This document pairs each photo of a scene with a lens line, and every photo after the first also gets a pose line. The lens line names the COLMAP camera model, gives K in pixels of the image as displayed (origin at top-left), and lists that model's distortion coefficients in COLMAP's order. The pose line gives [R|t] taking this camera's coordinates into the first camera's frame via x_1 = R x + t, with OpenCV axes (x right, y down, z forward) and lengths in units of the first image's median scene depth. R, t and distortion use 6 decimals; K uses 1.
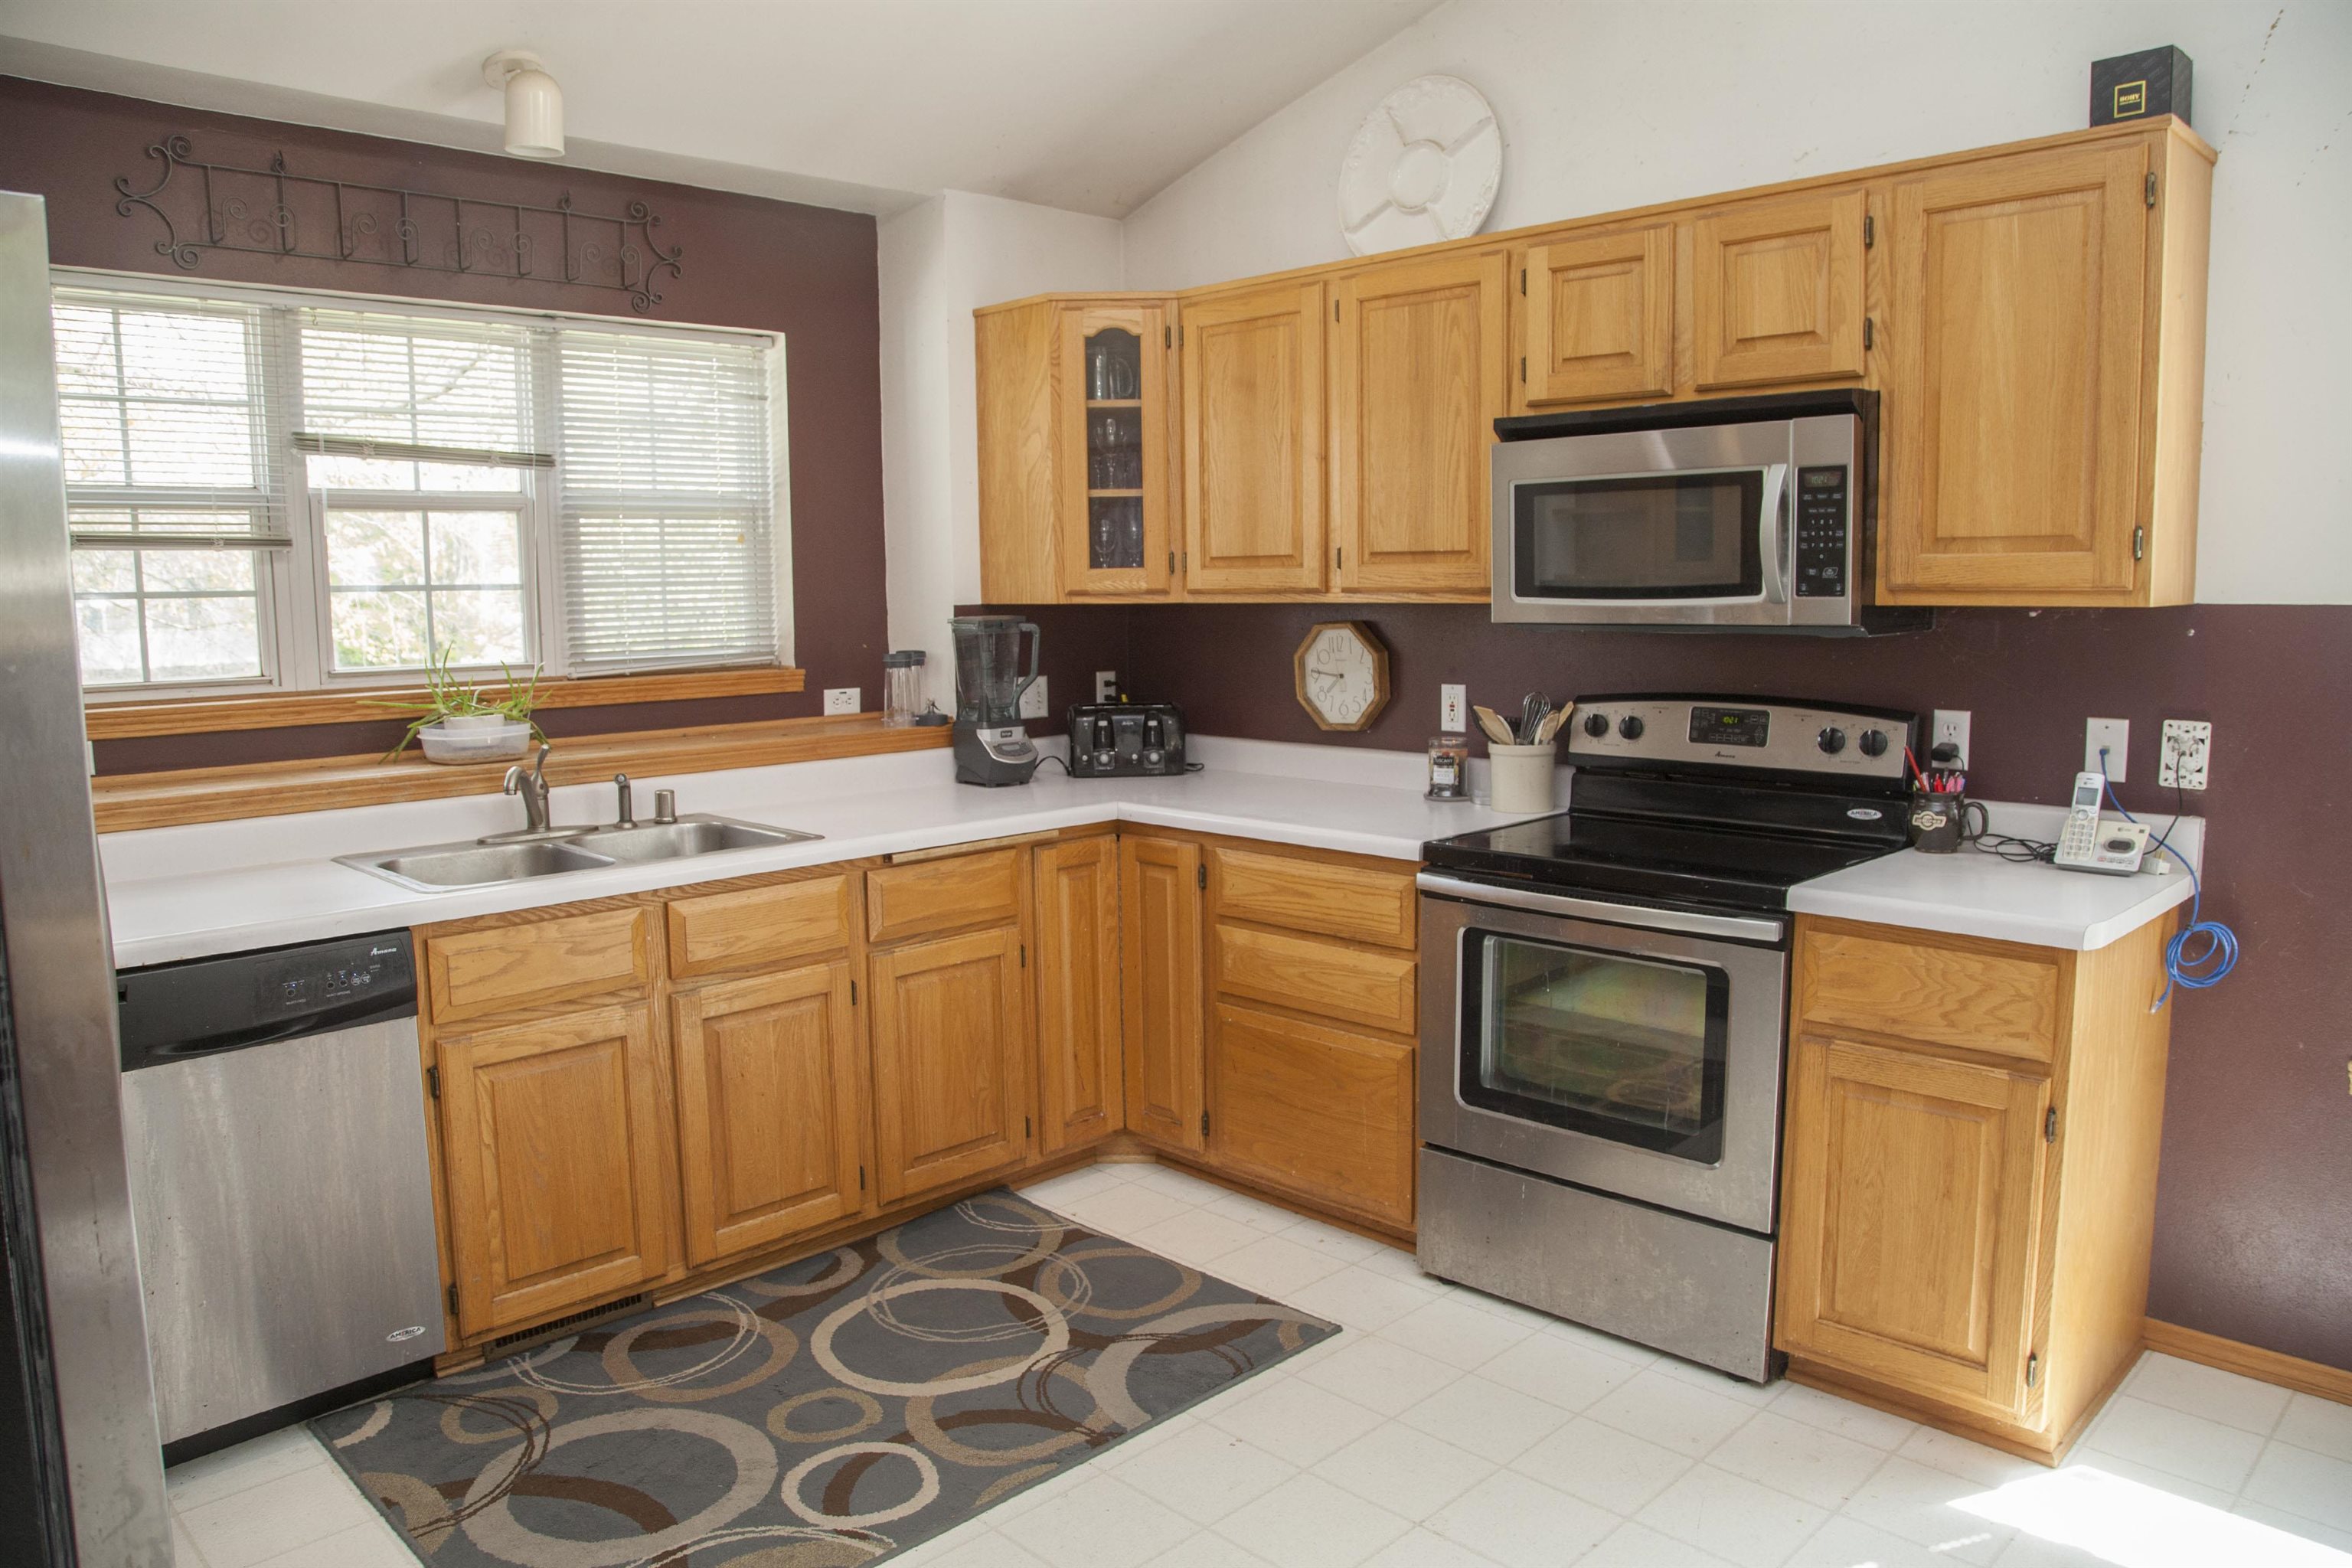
lens RADIAL K [[1626.8, 0, 1176.0], [0, 1626.8, 784.0], [0, 0, 1]] dist [-0.129667, 0.078709]
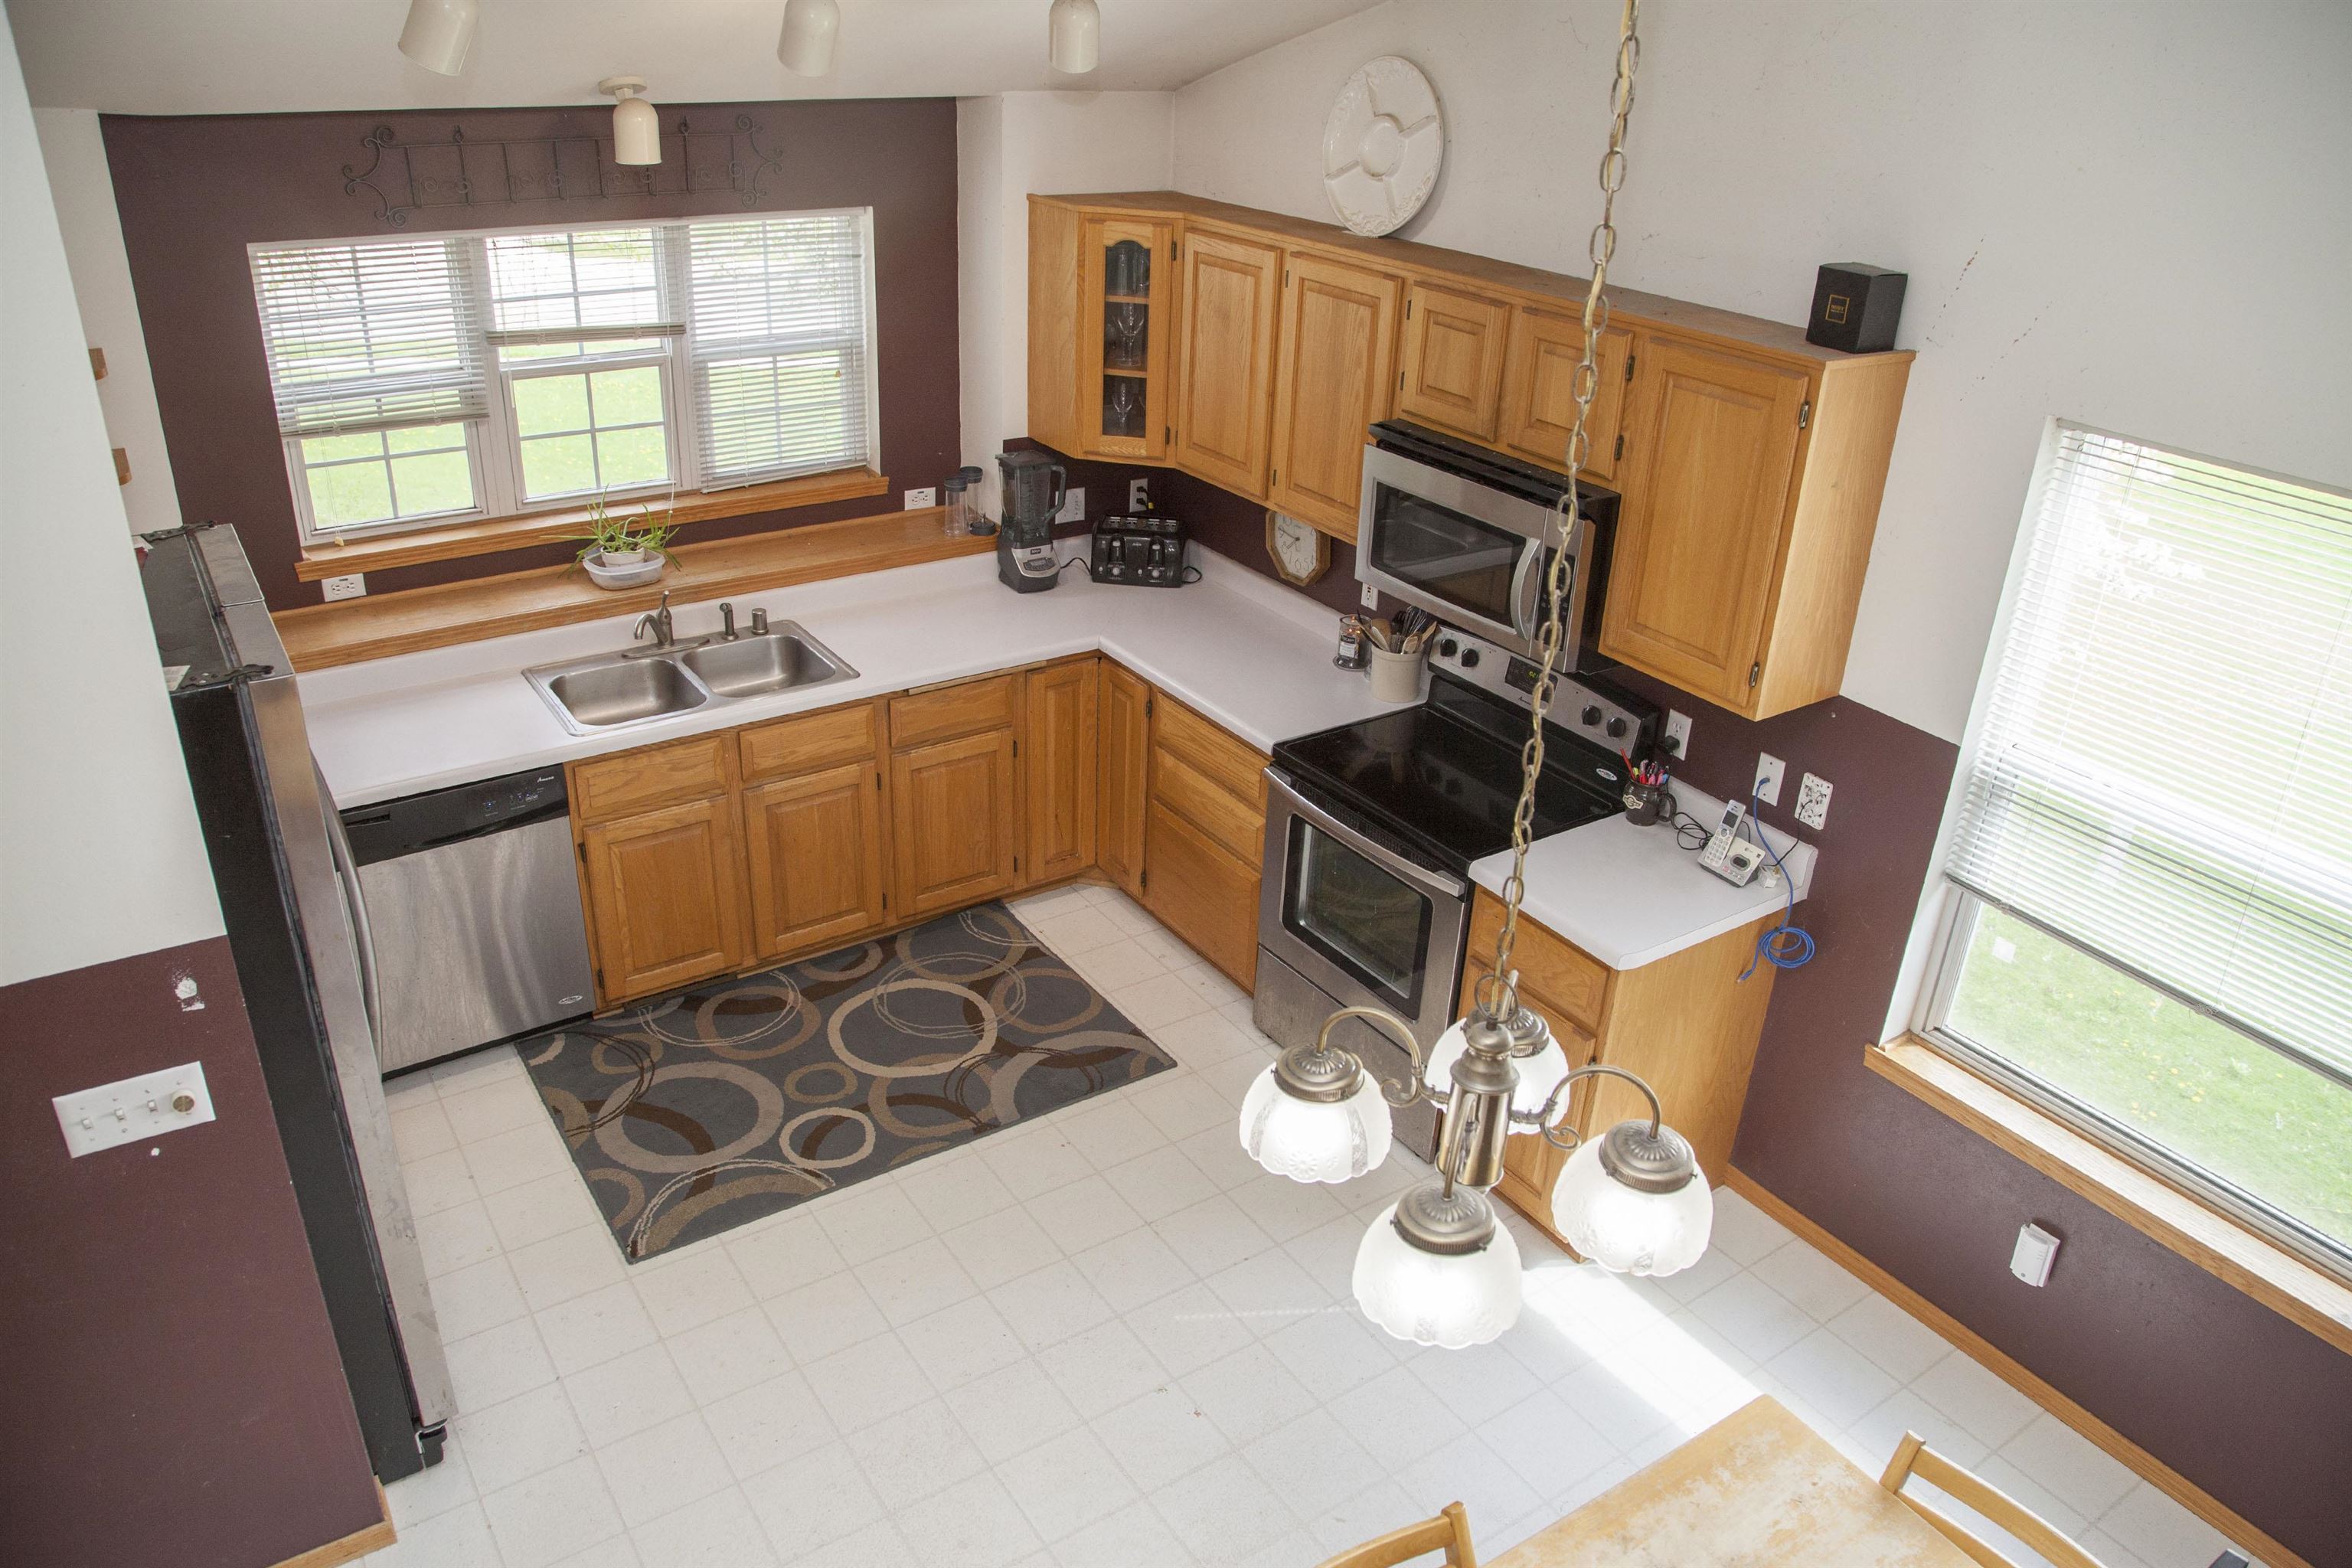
lens RADIAL K [[1638.8, 0, 1176.0], [0, 1638.8, 784.0], [0, 0, 1]] dist [-0.125219, 0.062183]
pose [[0.981490, 0.127876, -0.142564, 0.265264], [-0.074527, 0.940769, 0.330756, -0.369623], [0.176416, -0.314009, 0.932886, -0.290294]]
